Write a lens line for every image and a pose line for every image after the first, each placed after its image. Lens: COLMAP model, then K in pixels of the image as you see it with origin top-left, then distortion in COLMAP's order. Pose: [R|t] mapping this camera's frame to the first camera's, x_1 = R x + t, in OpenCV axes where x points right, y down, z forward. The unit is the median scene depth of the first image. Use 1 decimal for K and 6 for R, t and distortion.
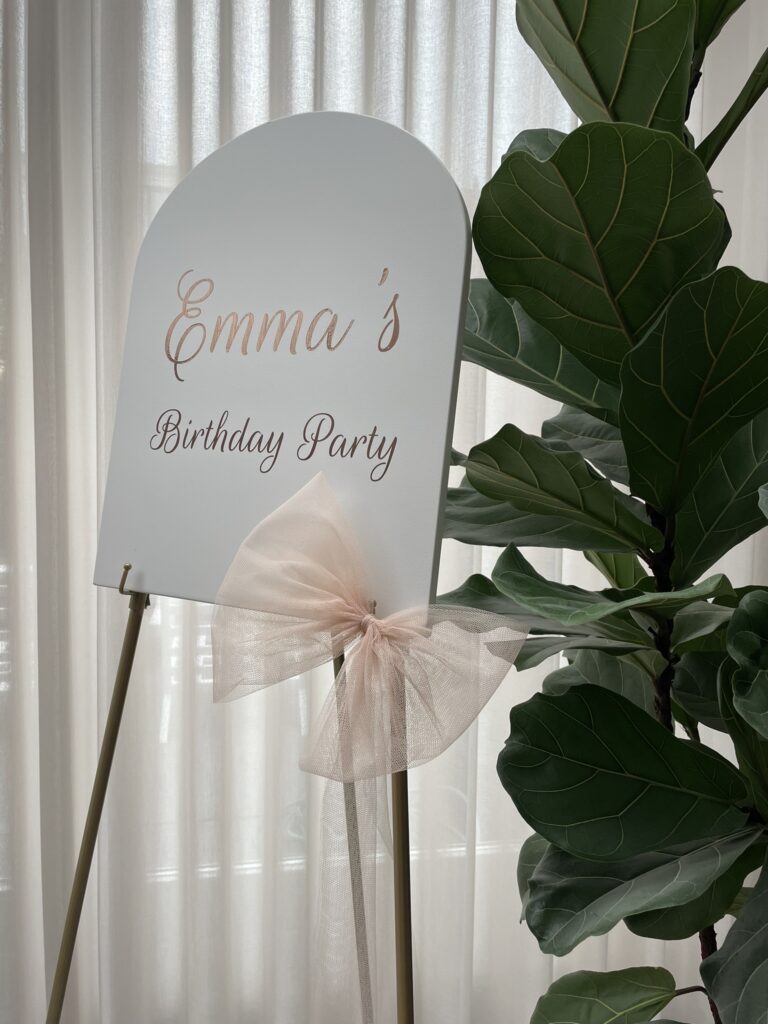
lens RADIAL K [[772.6, 0, 377.3], [0, 772.6, 502.6], [0, 0, 1]] dist [0.080771, -0.105406]
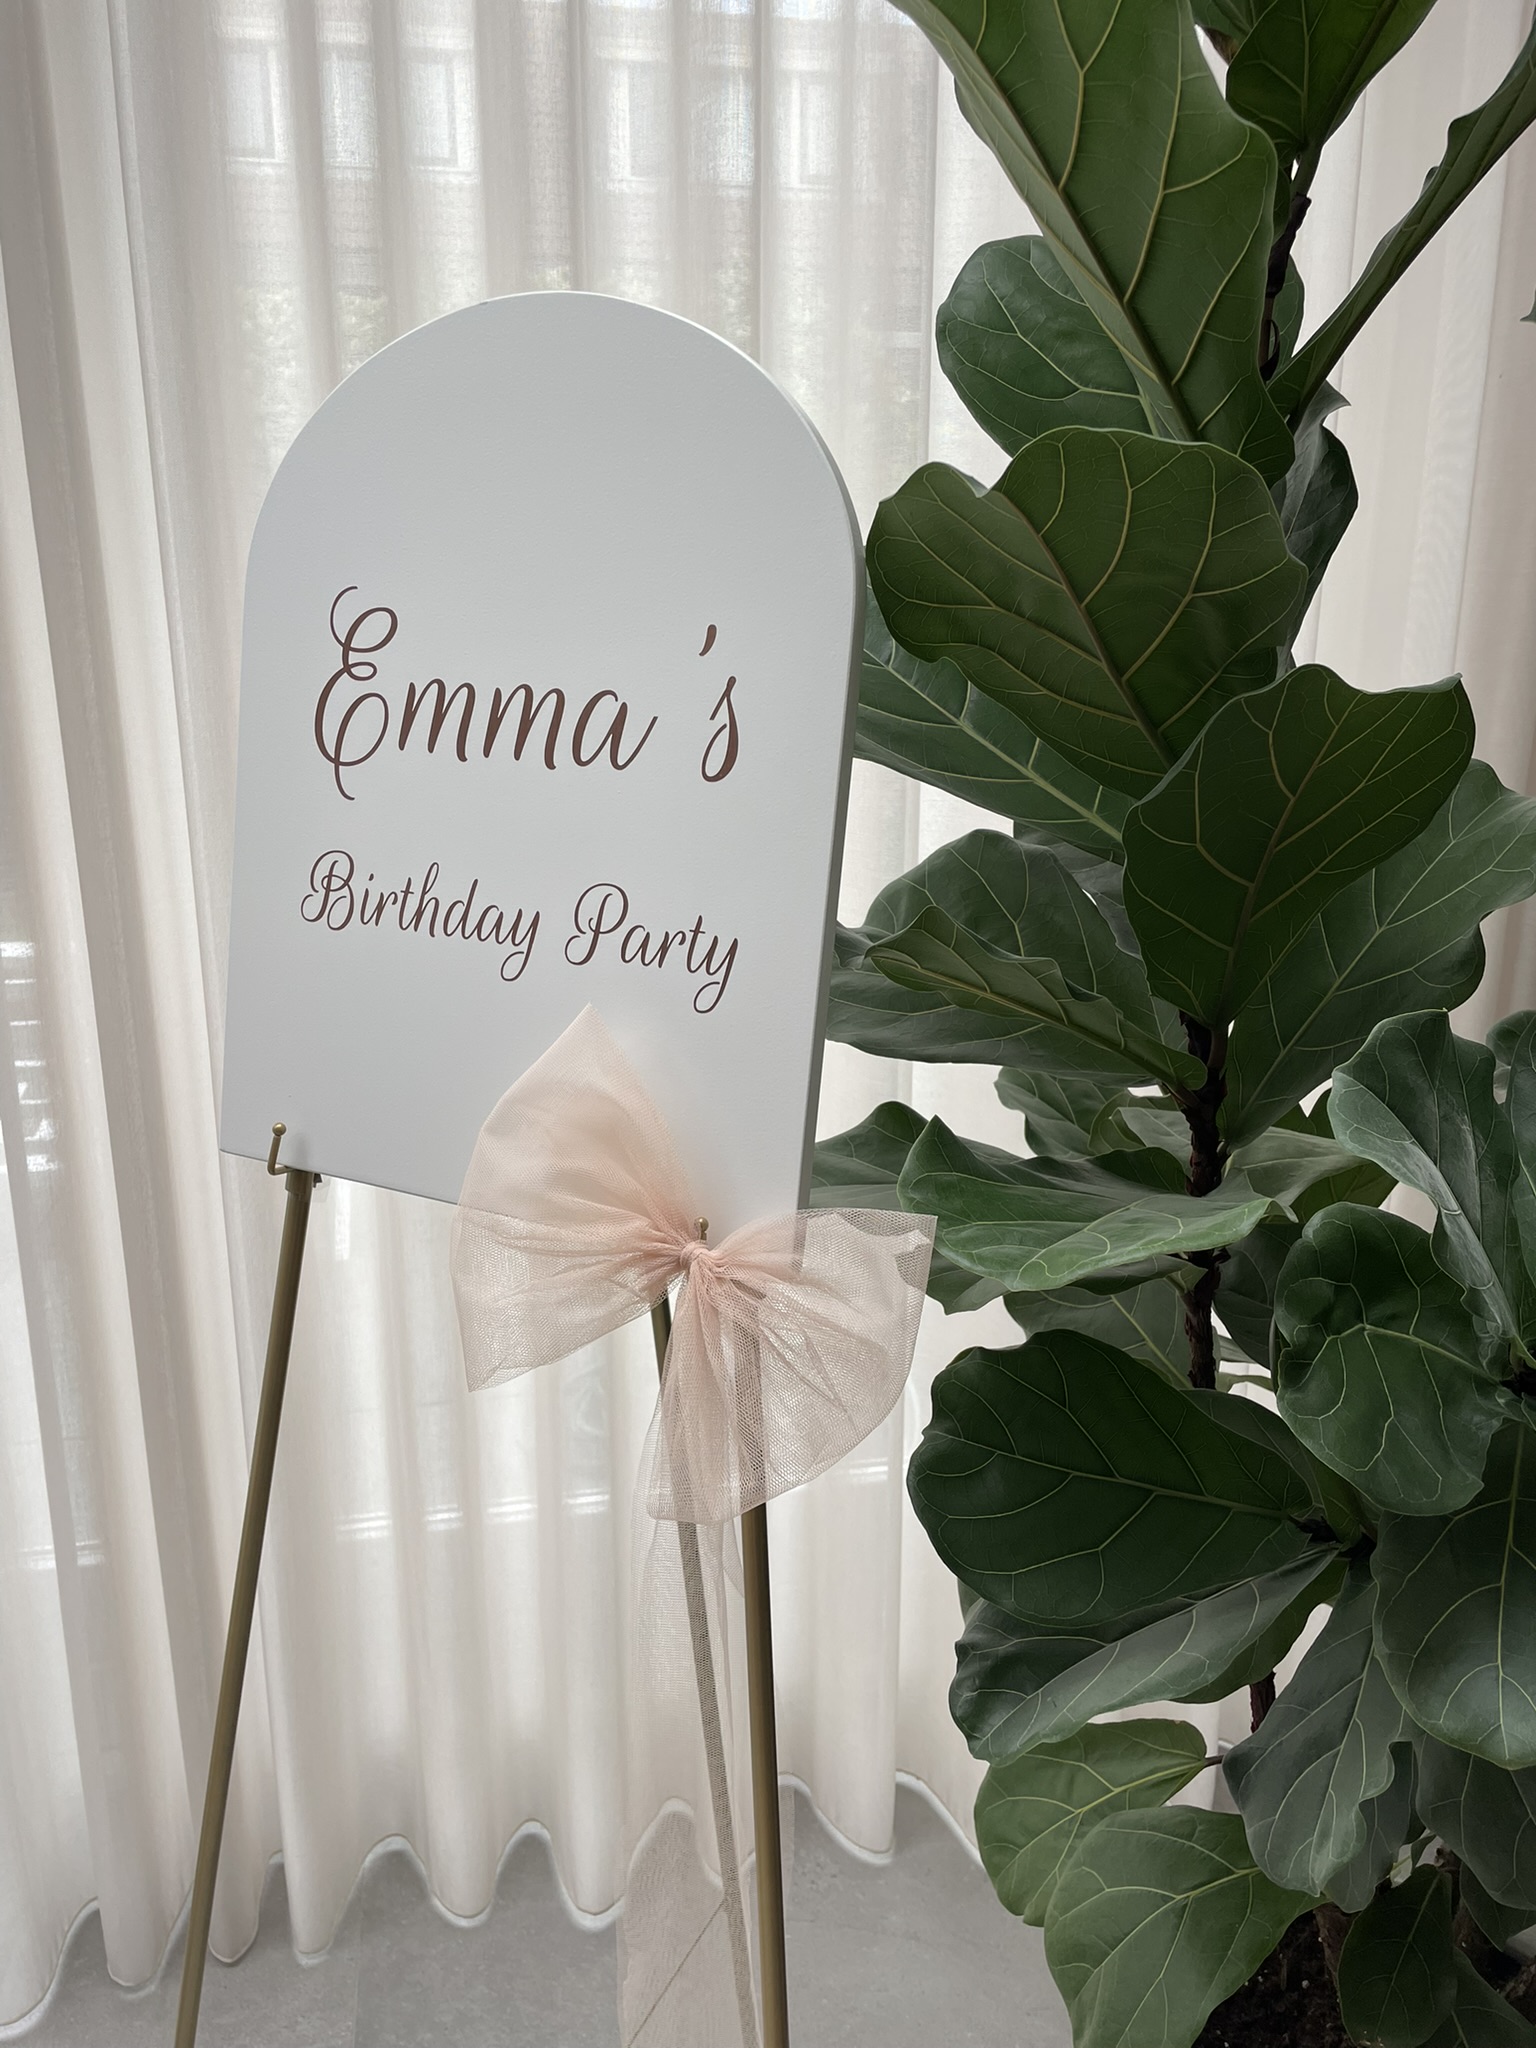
lens RADIAL K [[1545.2, 0, 746.1], [0, 1545.2, 1029.3], [0, 0, 1]] dist [0.080771, -0.105406]
pose [[0.999768, -0.021217, 0.003754, 0.022614], [0.020105, 0.981265, 0.191610, -0.206487], [-0.007749, -0.191490, 0.981464, -0.121176]]
